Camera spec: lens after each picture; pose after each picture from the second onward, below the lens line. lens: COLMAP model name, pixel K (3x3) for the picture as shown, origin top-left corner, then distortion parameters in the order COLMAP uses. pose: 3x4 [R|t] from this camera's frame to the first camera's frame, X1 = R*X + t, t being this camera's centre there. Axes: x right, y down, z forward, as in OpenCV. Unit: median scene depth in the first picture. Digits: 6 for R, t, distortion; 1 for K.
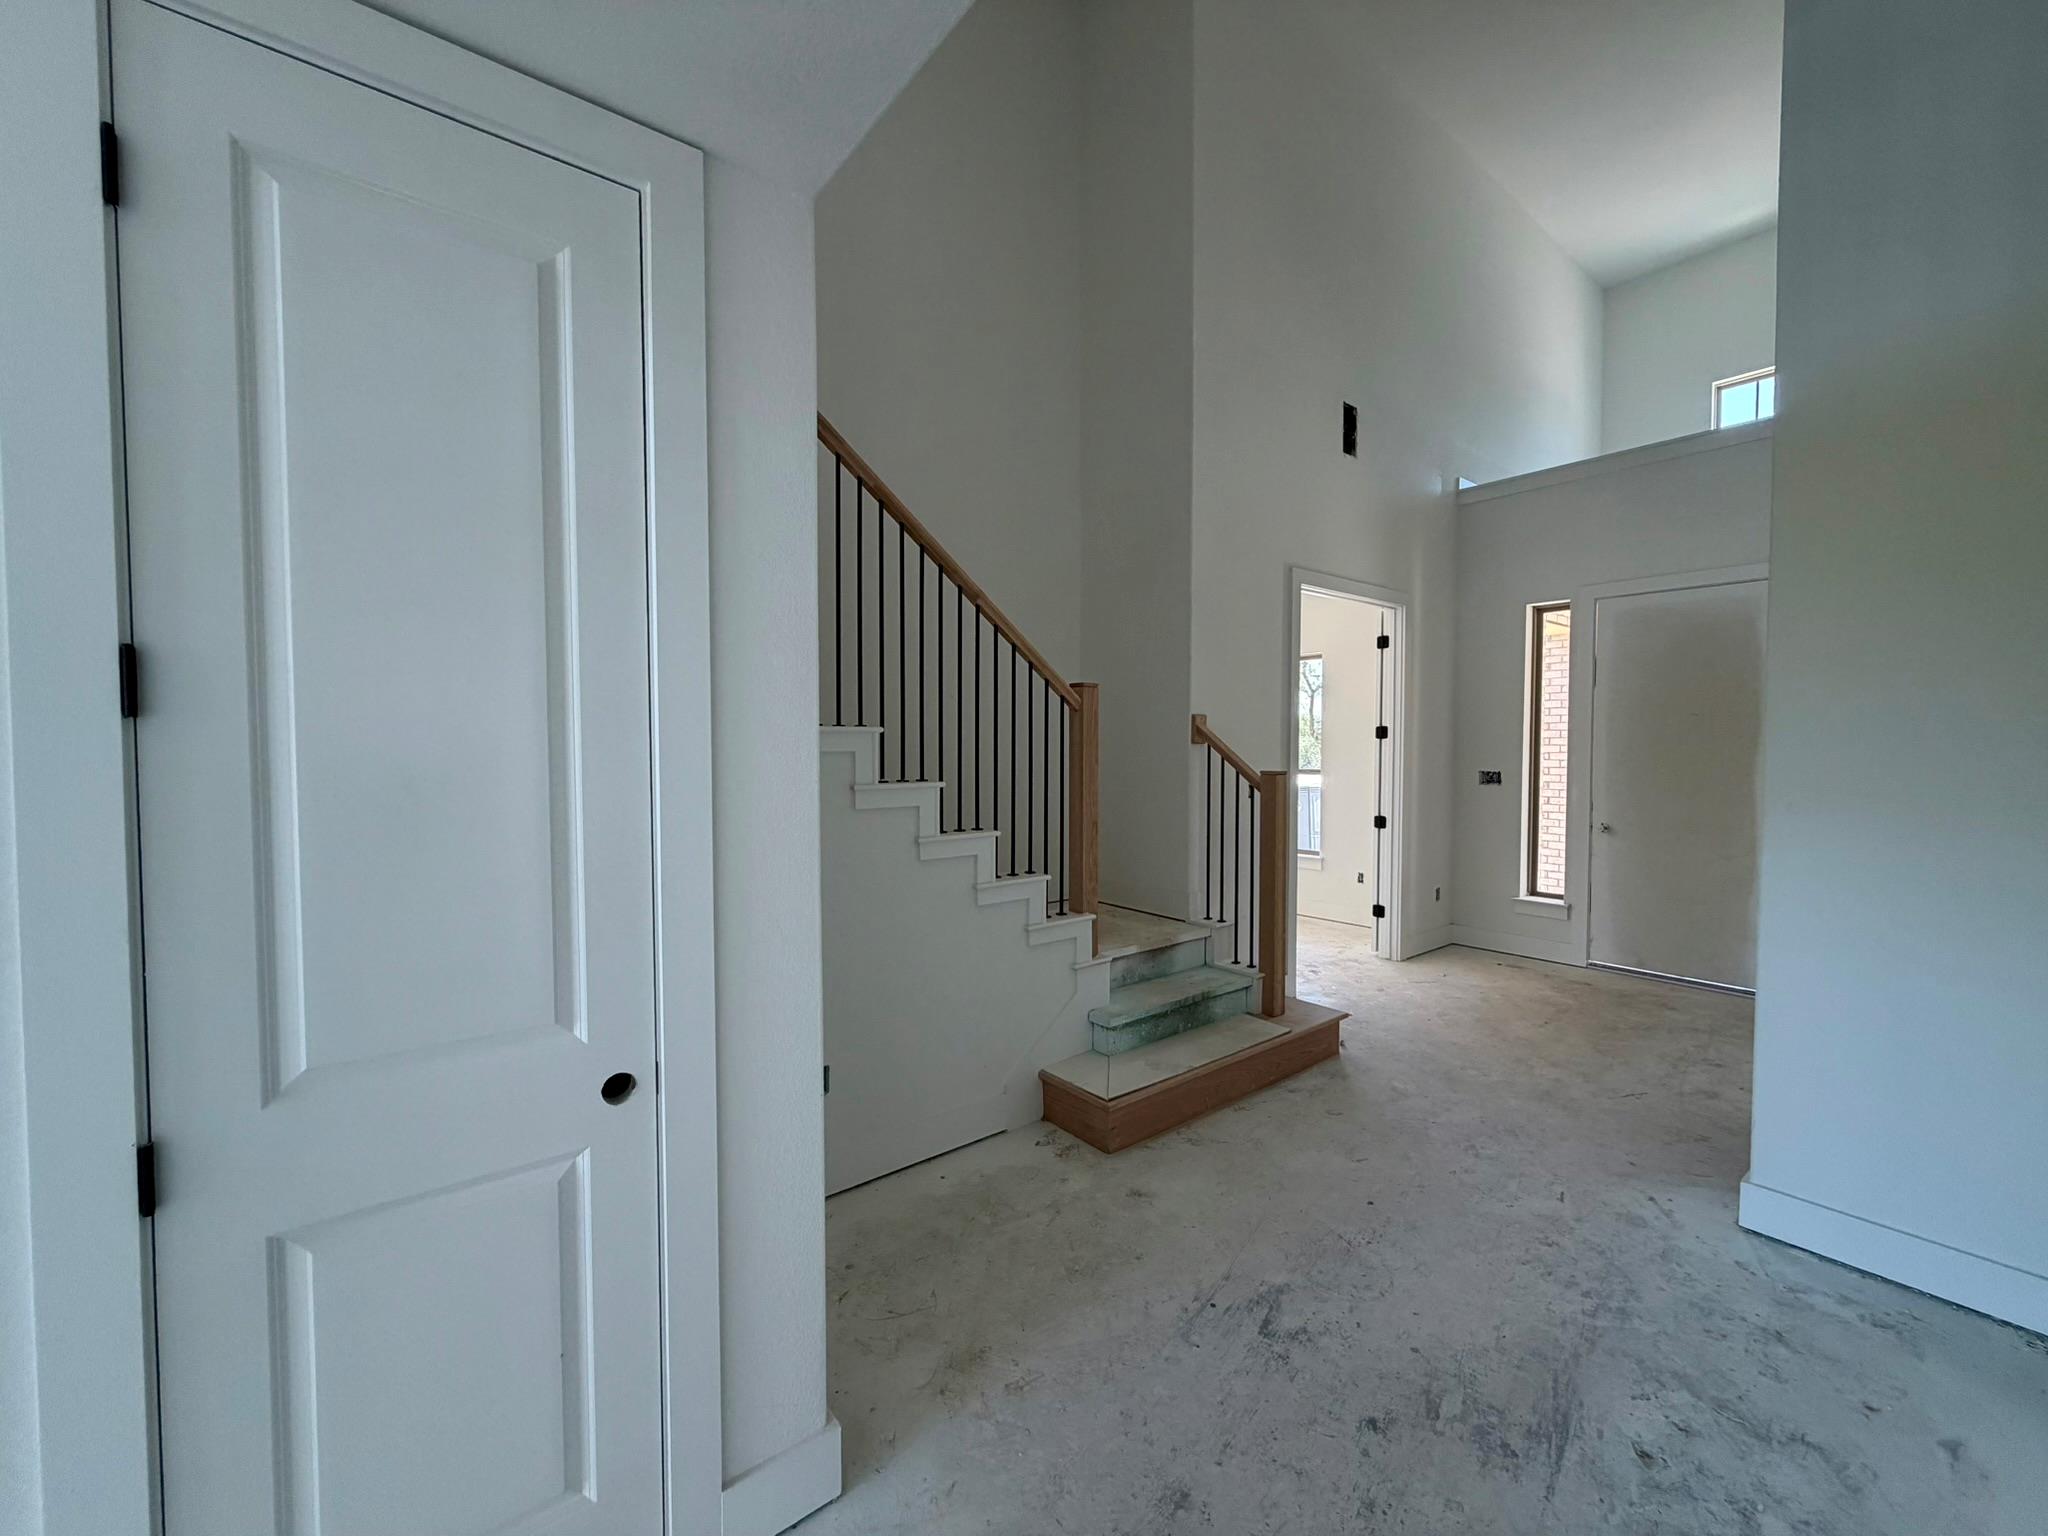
lens RADIAL K [[816.2, 0, 1020.4], [0, 816.2, 769.8], [0, 0, 1]] dist [-0.003093, 0.000832]
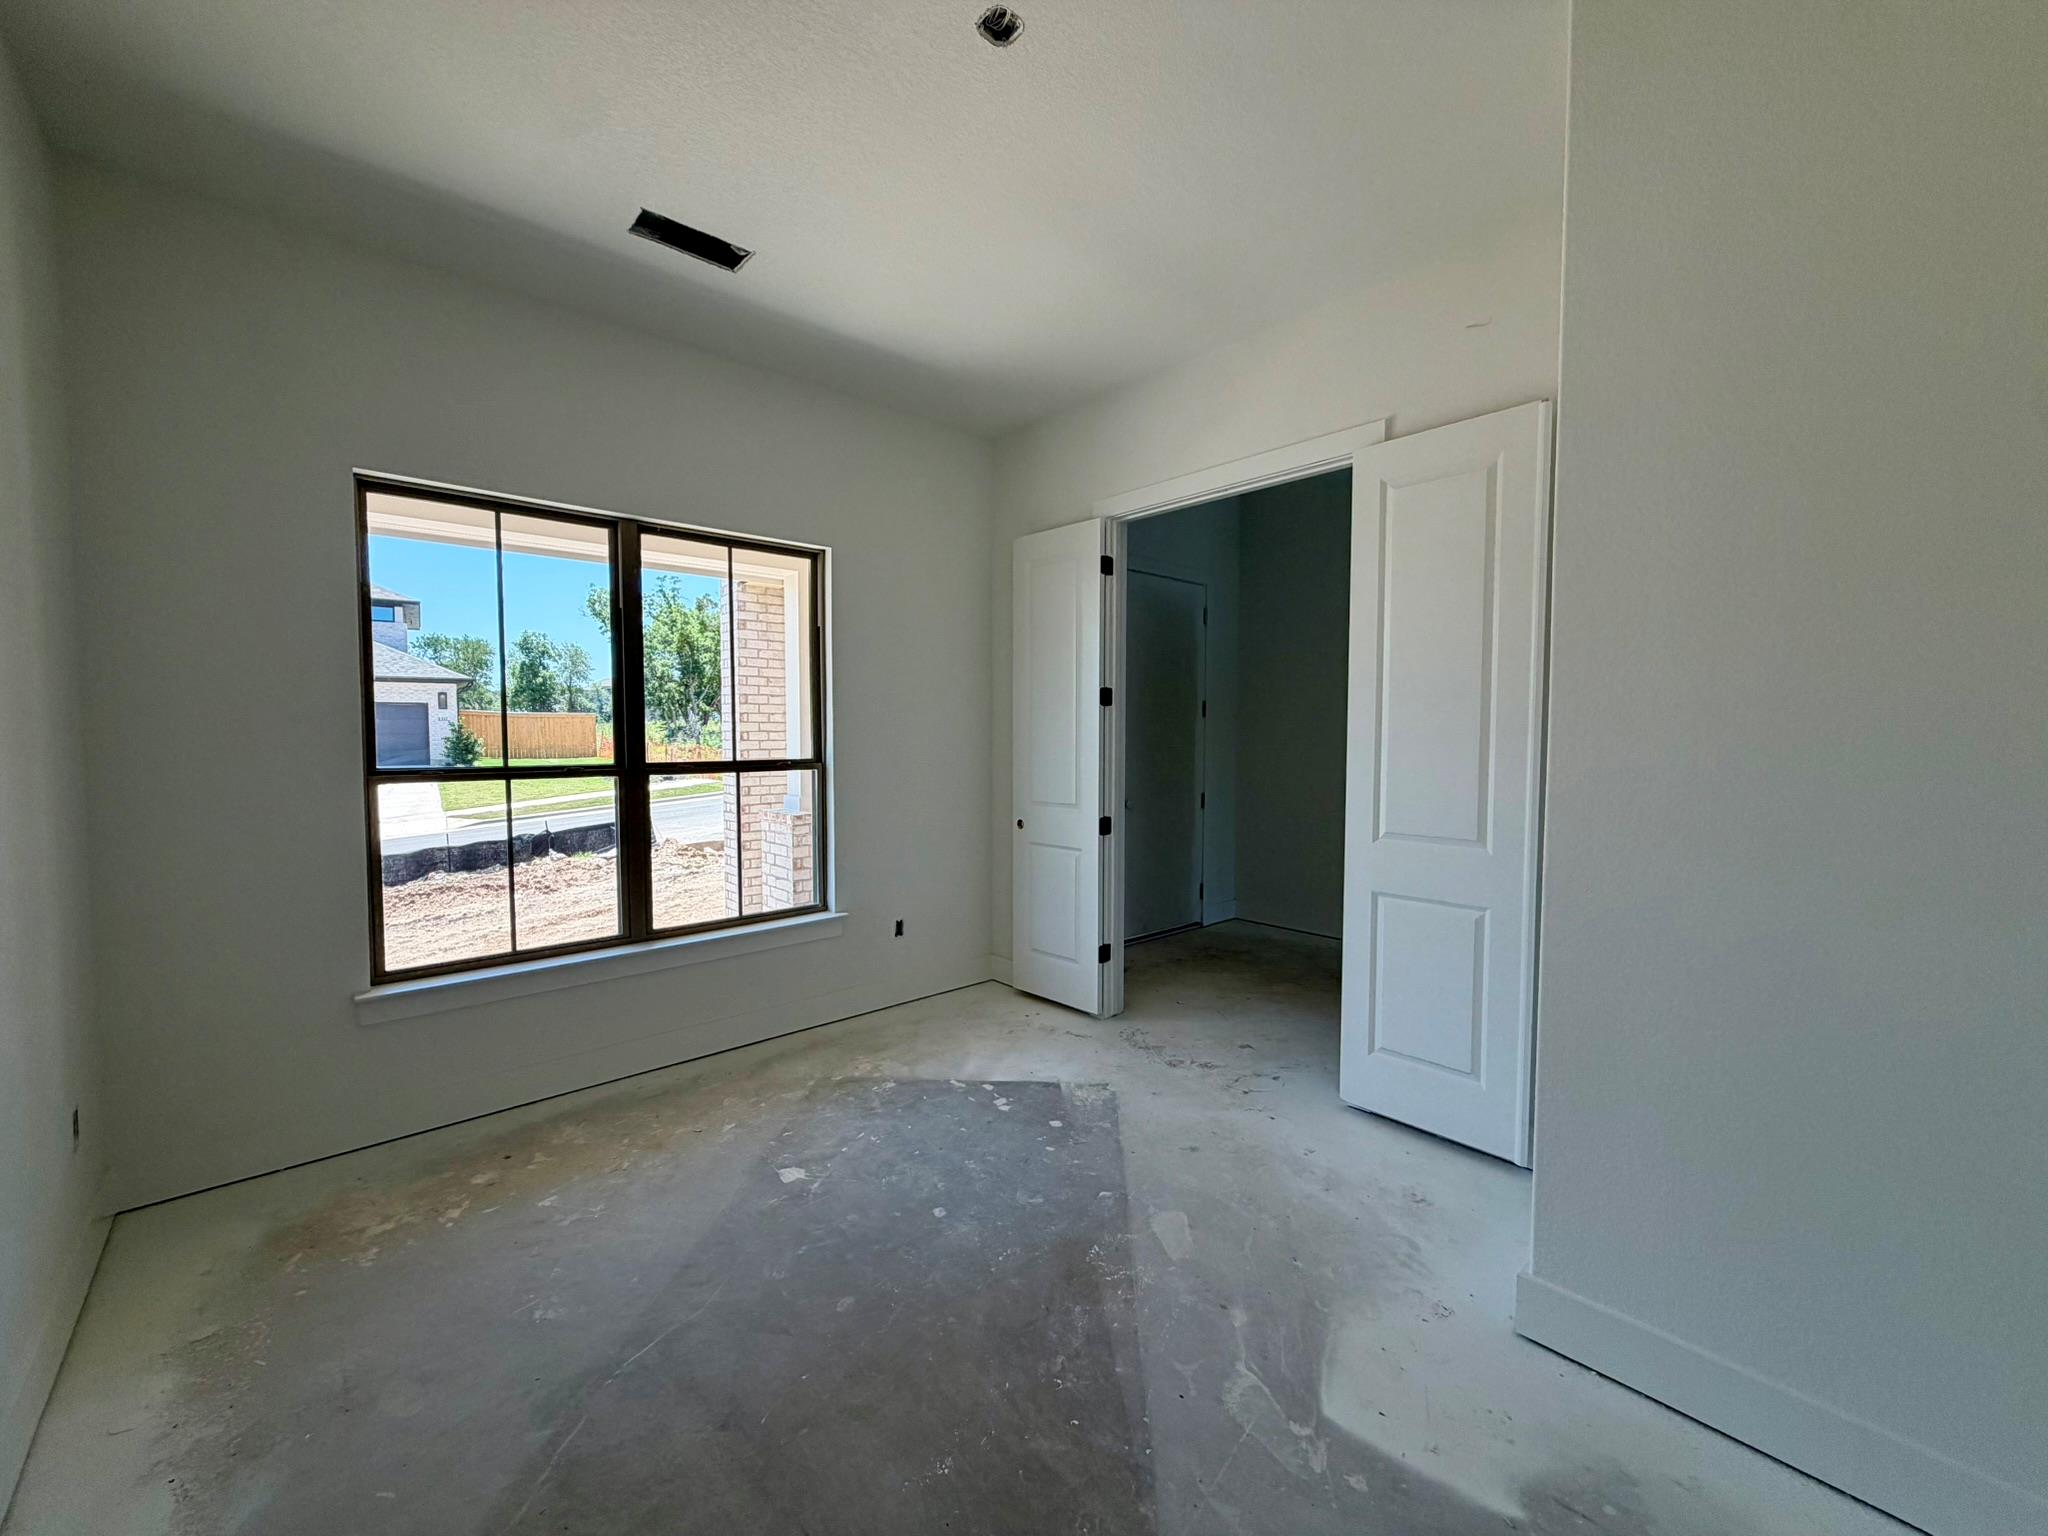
lens RADIAL K [[816.2, 0, 1022.6], [0, 816.2, 771.4], [0, 0, 1]] dist [-0.003093, 0.000832]
pose [[-0.051609, -0.046770, 0.997572, -0.531750], [0.029765, 0.998387, 0.048348, -0.038776], [-0.998224, 0.032188, -0.050134, 2.367890]]
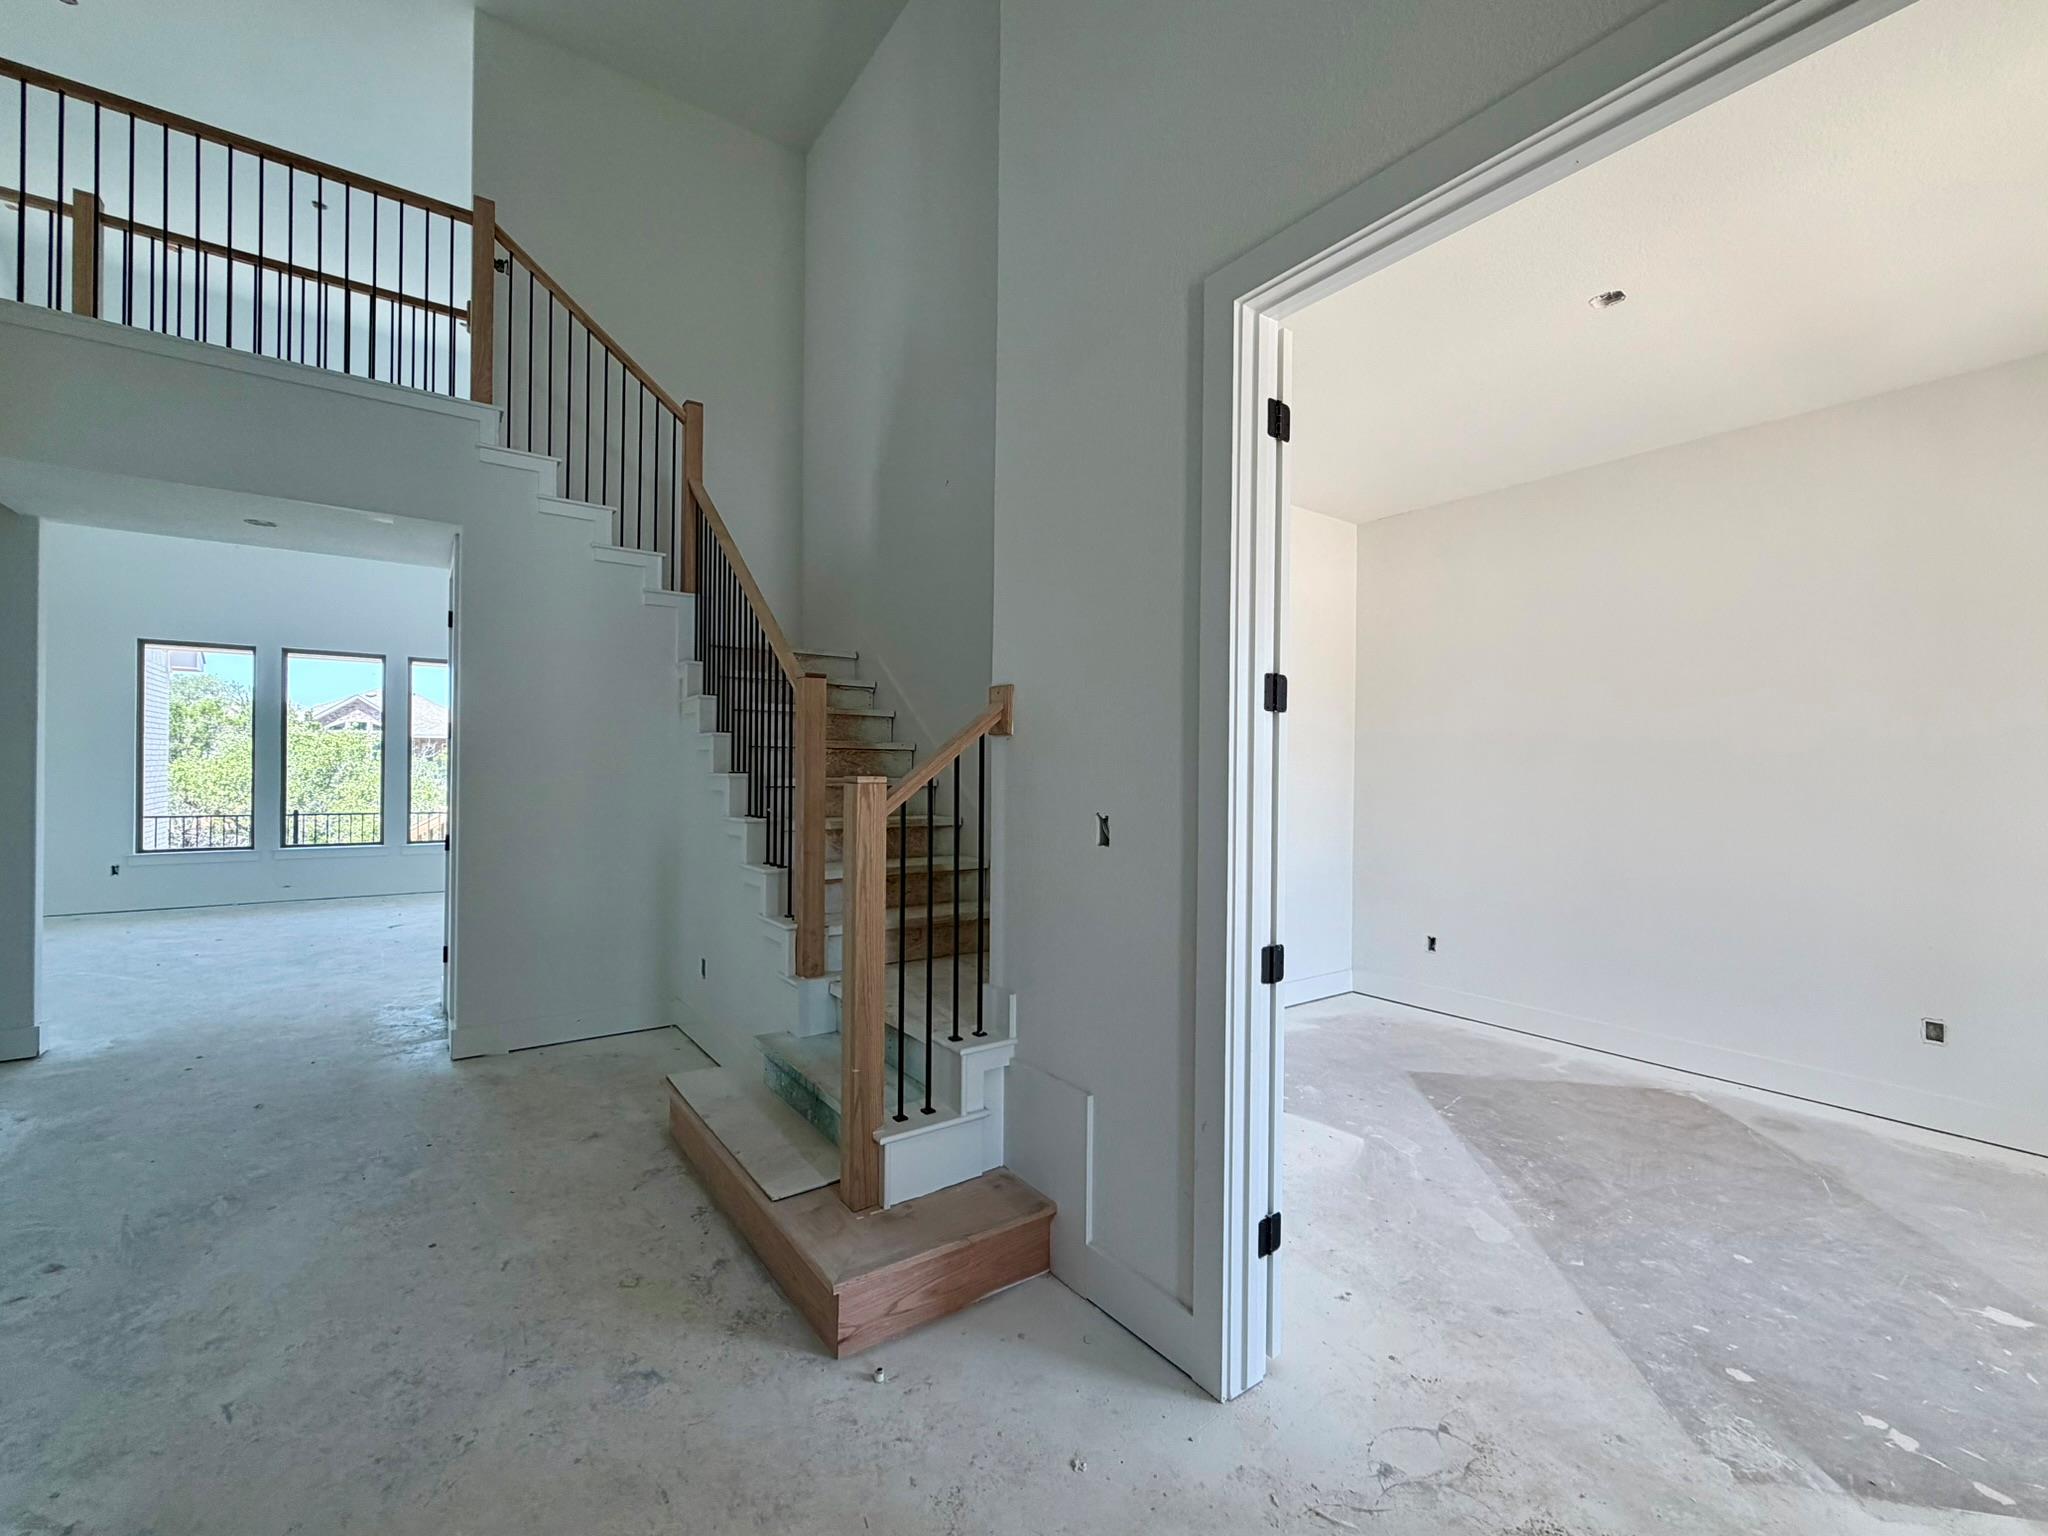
lens RADIAL K [[871.9, 0, 1023.1], [0, 871.9, 764.9], [0, 0, 1]] dist [0.000242, 0.000859]
pose [[-0.051102, -0.004098, -0.998685, 1.348556], [-0.042046, 0.999114, -0.001949, -0.015078], [0.997808, 0.041892, -0.051229, 1.670338]]
